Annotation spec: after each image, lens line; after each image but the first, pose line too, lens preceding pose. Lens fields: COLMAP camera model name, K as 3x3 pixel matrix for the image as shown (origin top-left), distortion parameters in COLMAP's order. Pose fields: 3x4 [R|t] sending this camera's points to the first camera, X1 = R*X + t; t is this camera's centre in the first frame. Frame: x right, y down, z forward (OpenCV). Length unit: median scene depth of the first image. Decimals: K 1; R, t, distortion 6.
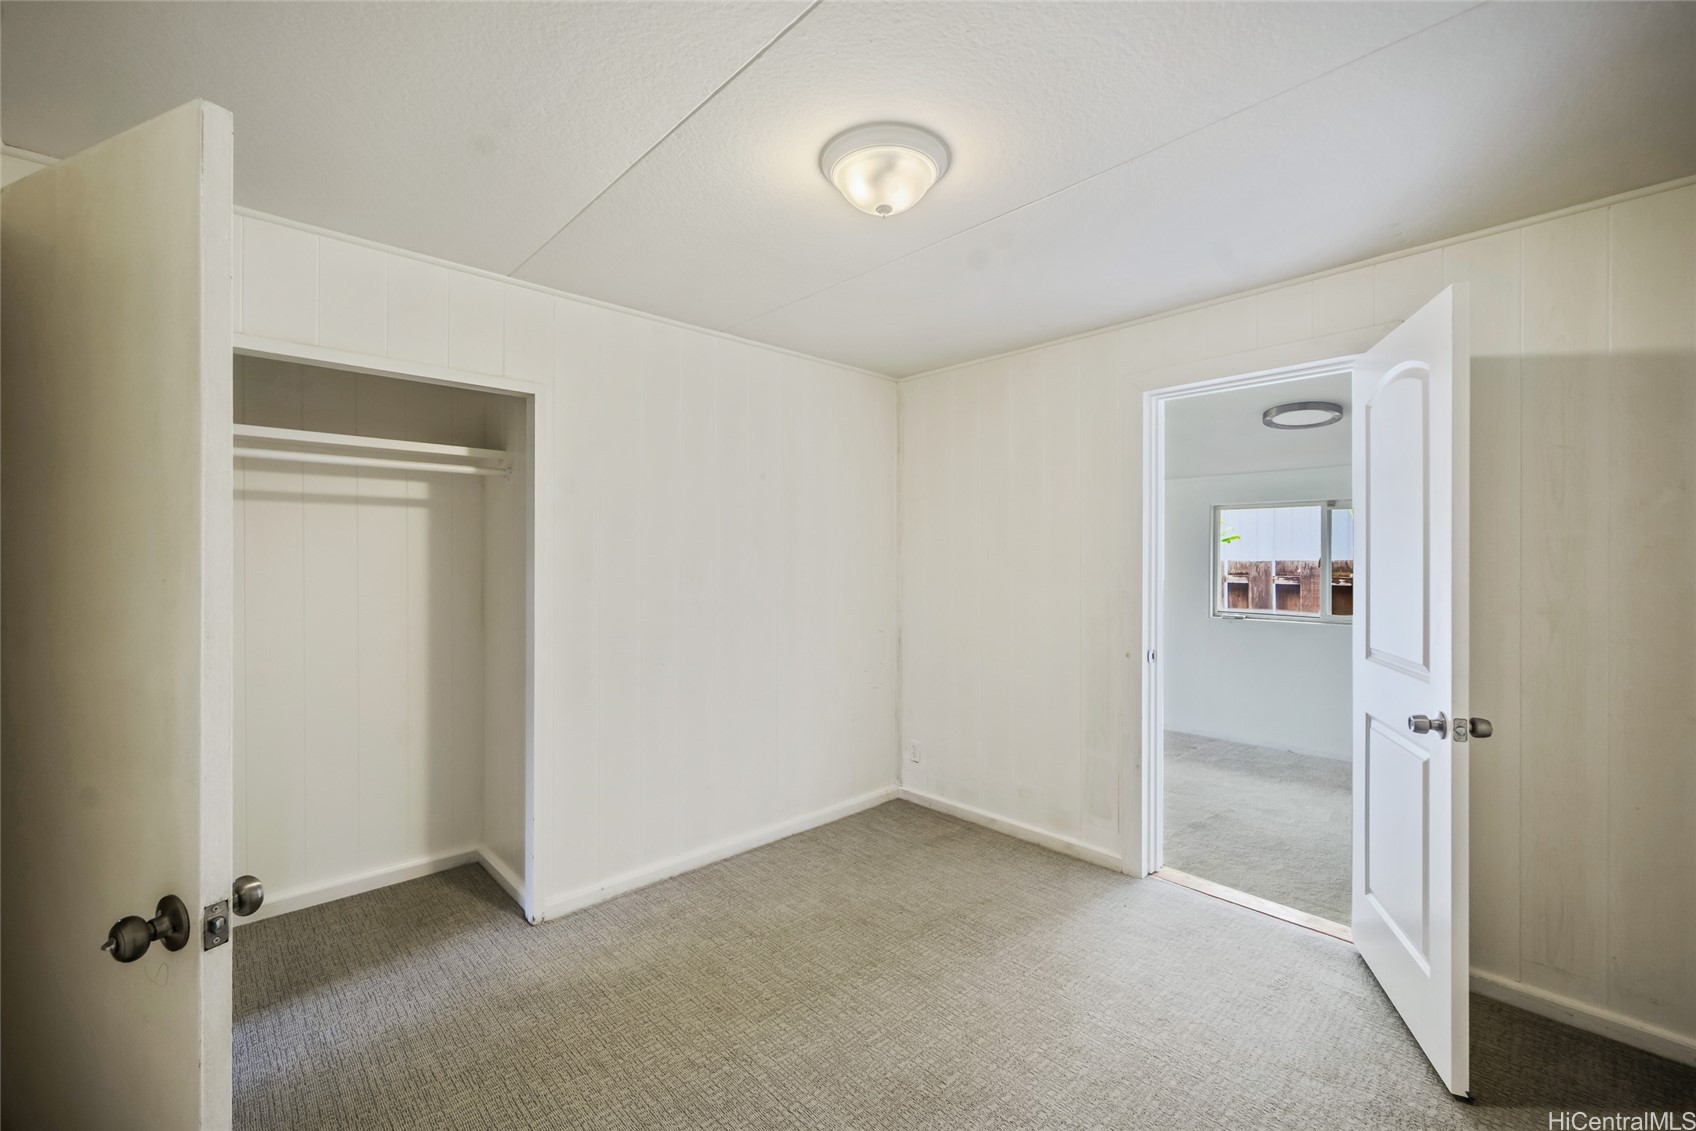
lens RADIAL K [[705.3, 0, 819.6], [0, 705.3, 561.2], [0, 0, 1]] dist [-0.000440, -0.000170]
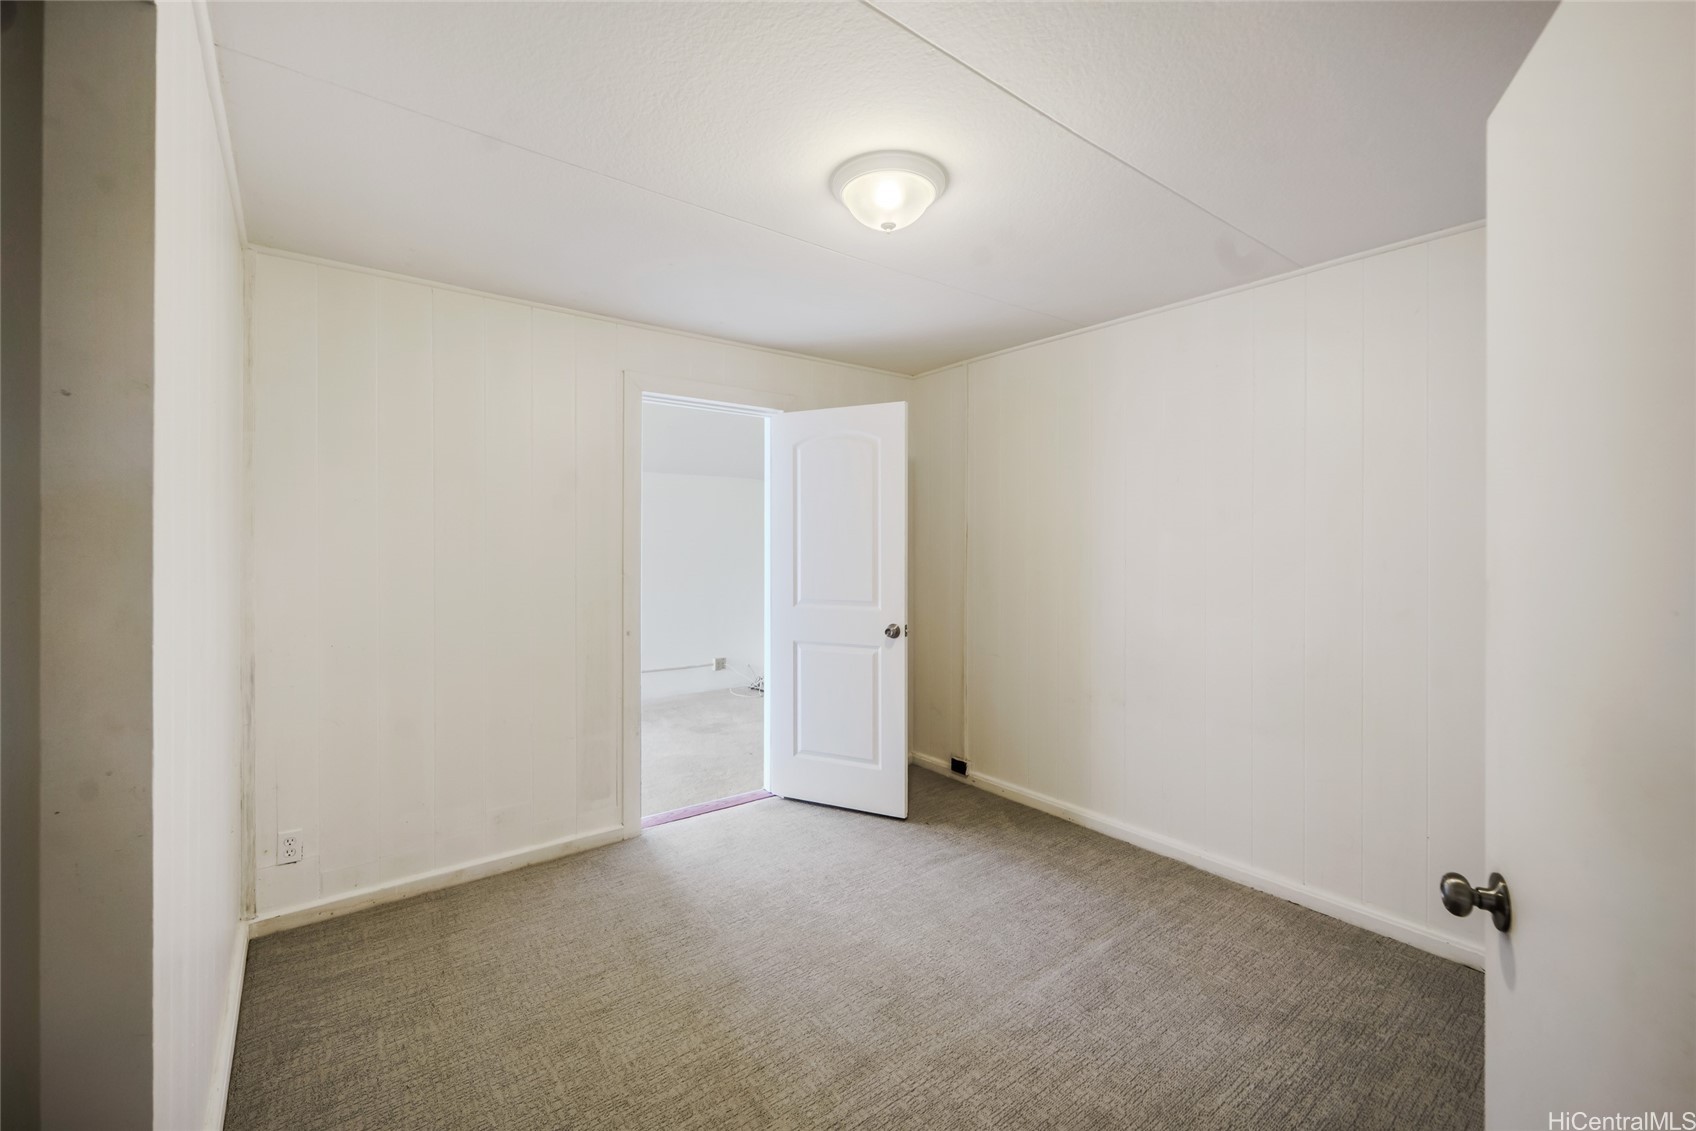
lens RADIAL K [[709.8, 0, 857.1], [0, 709.8, 543.7], [0, 0, 1]] dist [-0.000634, -0.000157]
pose [[0.052822, 0.000982, 0.998603, -0.472211], [0.005027, 0.999987, -0.001249, 0.000972], [-0.998591, 0.005086, 0.052817, 0.456401]]
